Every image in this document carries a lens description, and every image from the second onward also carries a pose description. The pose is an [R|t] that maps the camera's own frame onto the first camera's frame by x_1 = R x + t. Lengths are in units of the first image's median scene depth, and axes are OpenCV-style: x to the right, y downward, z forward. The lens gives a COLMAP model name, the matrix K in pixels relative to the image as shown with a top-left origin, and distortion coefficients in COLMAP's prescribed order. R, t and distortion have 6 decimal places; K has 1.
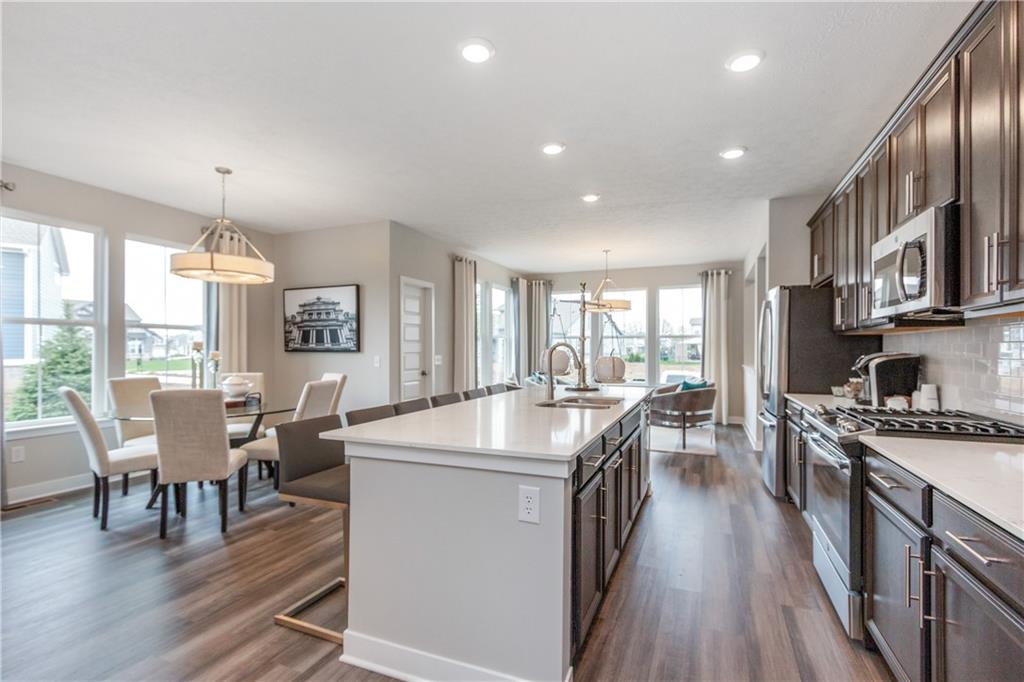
lens RADIAL K [[463.1, 0, 513.7], [0, 463.1, 350.6], [0, 0, 1]] dist [0.001114, -0.000013]
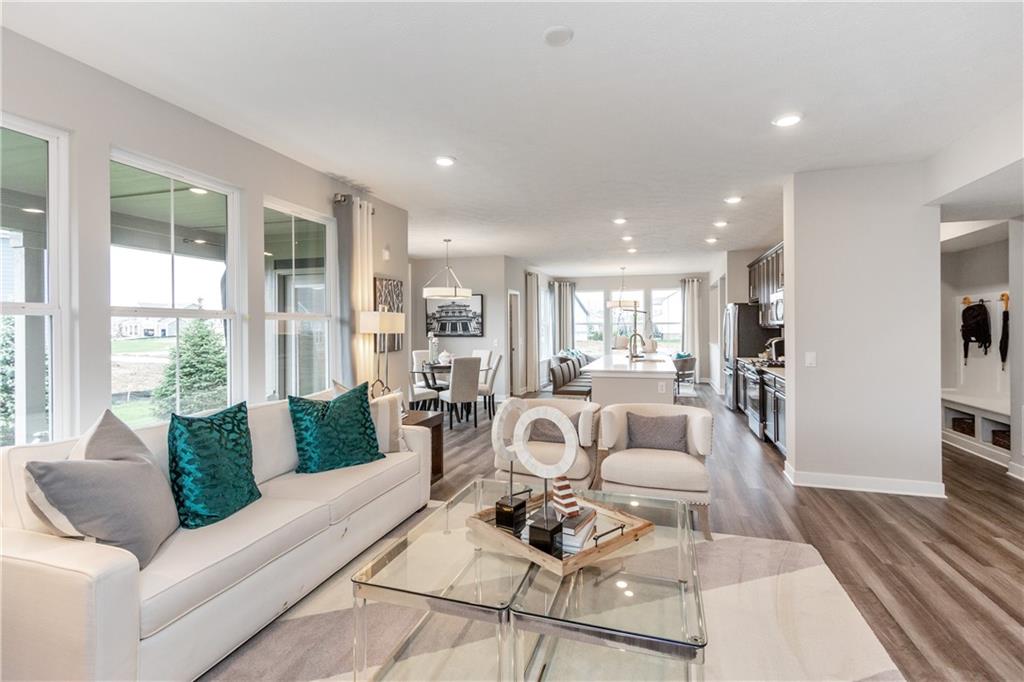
lens RADIAL K [[481.5, 0, 513.7], [0, 481.5, 325.5], [0, 0, 1]] dist [0.001378, 0.000328]
pose [[0.994997, -0.004110, 0.099823, -0.390637], [0.004726, 0.999971, -0.005927, -0.024955], [-0.099796, 0.006369, 0.994988, -0.656460]]
